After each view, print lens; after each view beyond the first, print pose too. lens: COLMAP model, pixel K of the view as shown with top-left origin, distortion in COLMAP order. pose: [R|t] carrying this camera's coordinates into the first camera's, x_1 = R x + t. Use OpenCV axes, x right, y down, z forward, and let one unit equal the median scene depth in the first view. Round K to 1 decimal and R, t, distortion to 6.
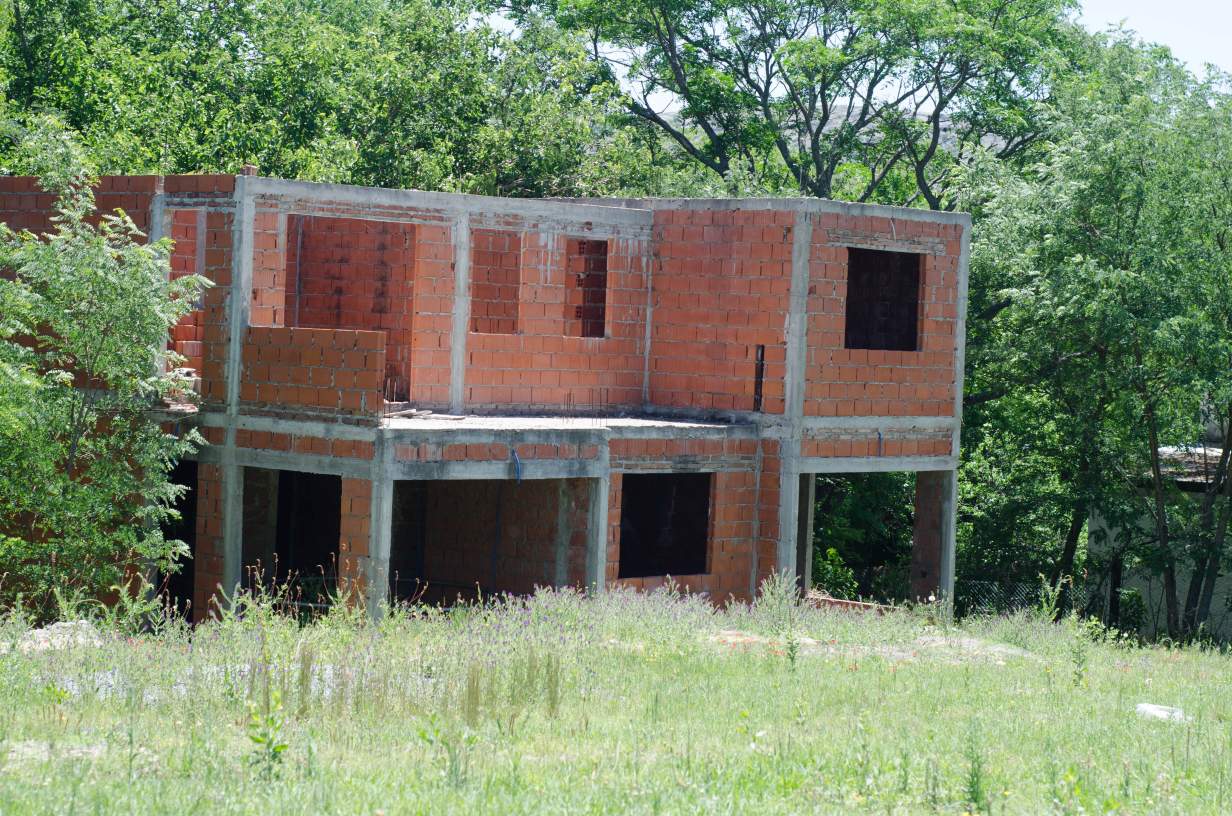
lens RADIAL K [[2708.5, 0, 616.4], [0, 2708.5, 409.0], [0, 0, 1]] dist [-0.044798, 0.000000]
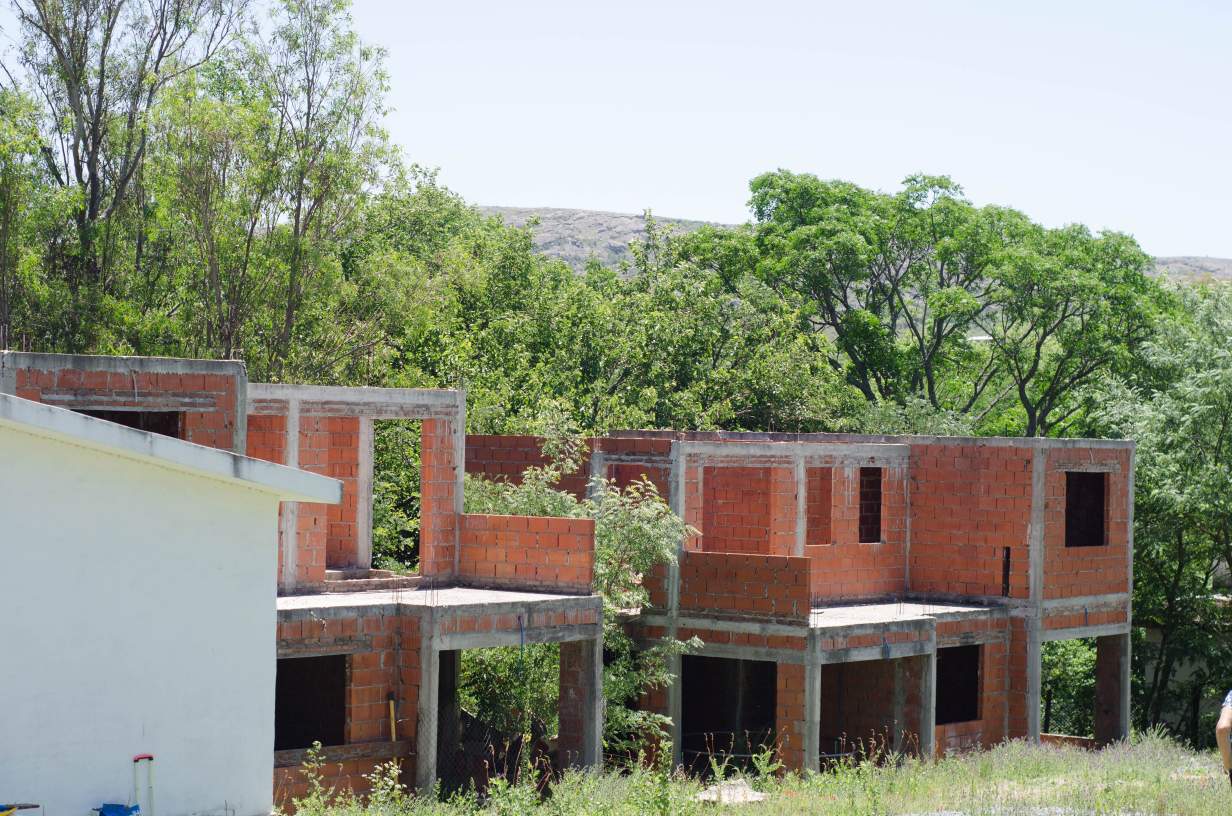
lens RADIAL K [[2708.5, 0, 615.6], [0, 2708.5, 407.8], [0, 0, 1]] dist [-0.044798, 0.000000]
pose [[0.993664, -0.020209, 0.110560, -0.289418], [0.024359, 0.999044, -0.036309, -0.049086], [-0.109721, 0.038772, 0.993206, -0.316504]]
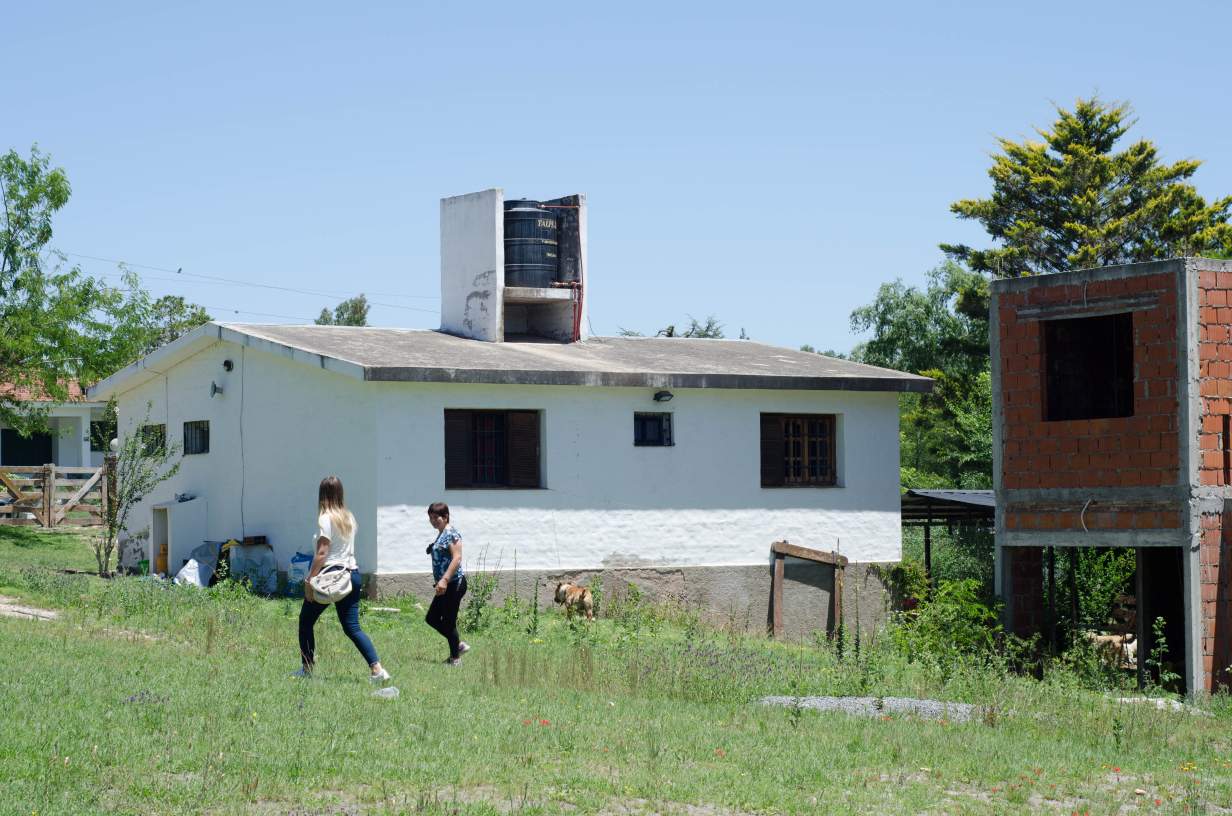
lens RADIAL K [[2708.5, 0, 616.5], [0, 2708.5, 409.5], [0, 0, 1]] dist [-0.044798, 0.000000]
pose [[-0.210024, -0.075337, -0.974789, 0.841947], [-0.029457, 0.997062, -0.070712, 0.041254], [0.977252, 0.013863, -0.211627, 0.781853]]
